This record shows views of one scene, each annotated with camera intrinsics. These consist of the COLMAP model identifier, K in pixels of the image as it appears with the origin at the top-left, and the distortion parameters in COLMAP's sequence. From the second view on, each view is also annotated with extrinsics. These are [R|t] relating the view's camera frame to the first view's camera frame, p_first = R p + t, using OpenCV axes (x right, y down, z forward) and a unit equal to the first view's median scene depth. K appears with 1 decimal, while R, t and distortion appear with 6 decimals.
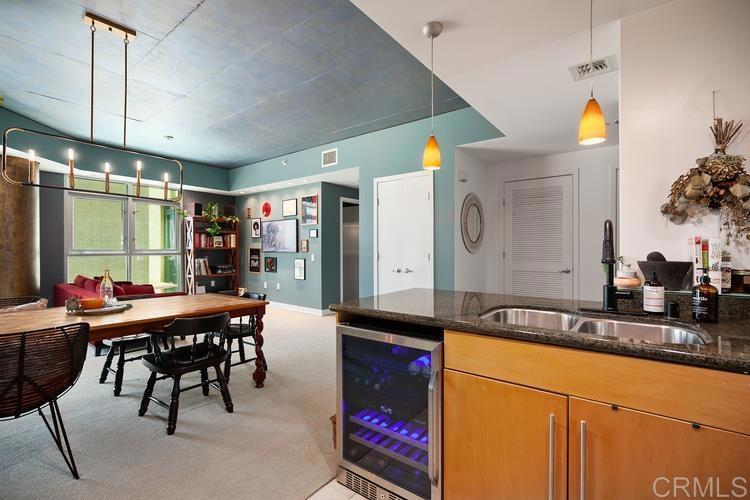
lens RADIAL K [[339.2, 0, 377.3], [0, 339.2, 249.2], [0, 0, 1]] dist [-0.019240, 0.005451]
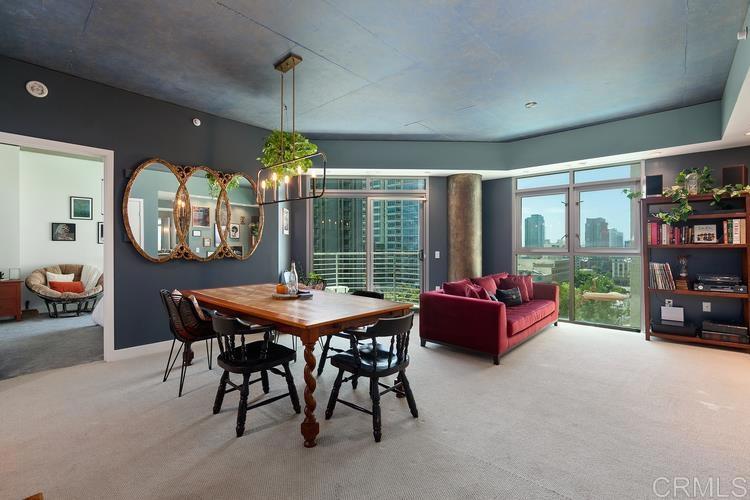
lens RADIAL K [[339.2, 0, 374.3], [0, 339.2, 245.9], [0, 0, 1]] dist [-0.019240, 0.005451]
pose [[-0.084935, -0.002496, -0.996383, 0.153082], [-0.002698, 0.999994, -0.002275, -0.000354], [0.996383, 0.002495, -0.084941, 0.552747]]
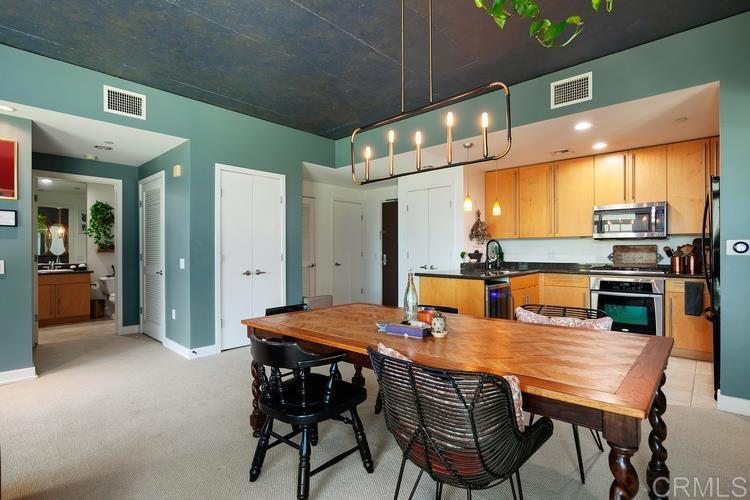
lens RADIAL K [[369.8, 0, 376.4], [0, 369.8, 251.5], [0, 0, 1]] dist [-0.012700, 0.000342]
pose [[0.087979, 0.000095, 0.996122, -0.643216], [0.004851, 0.999988, -0.000524, 0.004799], [-0.996111, 0.004879, 0.087977, 0.400897]]
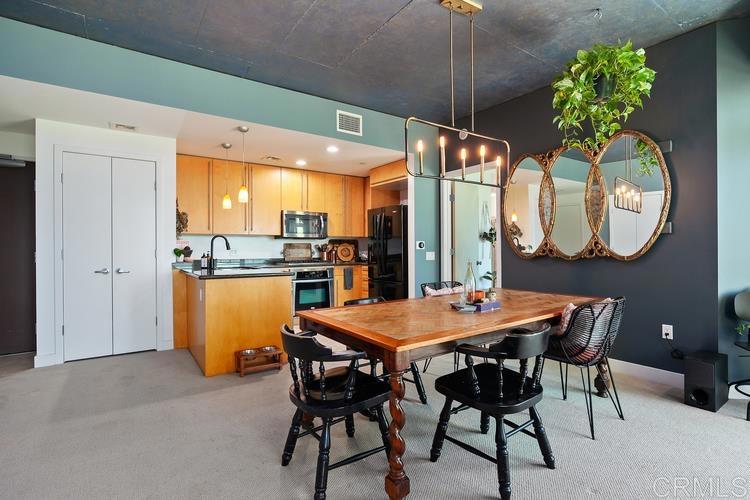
lens RADIAL K [[369.8, 0, 379.5], [0, 369.8, 249.7], [0, 0, 1]] dist [-0.012700, 0.000342]
pose [[-0.954589, 0.004762, 0.297886, -0.349072], [0.006583, 0.999965, 0.005111, 0.007272], [-0.297852, 0.006840, -0.954588, 0.807604]]
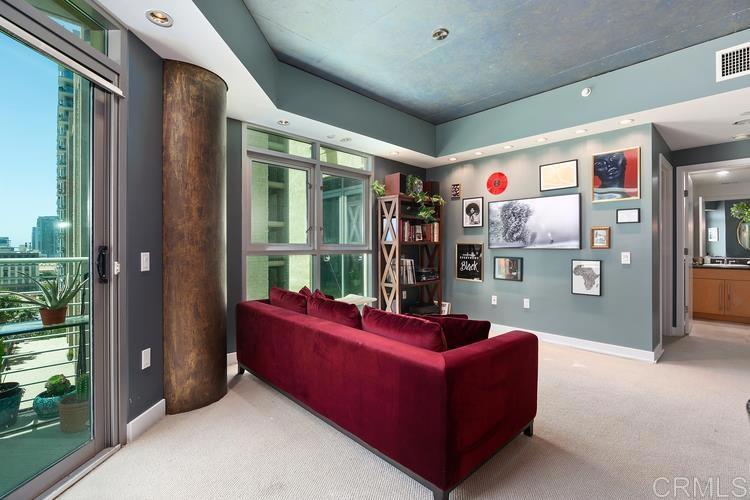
lens RADIAL K [[339.2, 0, 373.1], [0, 339.2, 247.6], [0, 0, 1]] dist [-0.019240, 0.005451]
pose [[0.986925, 0.000453, -0.161179, -0.504012], [-0.000661, 0.999999, -0.001236, 0.007729], [0.161178, 0.001327, 0.986924, 0.356616]]
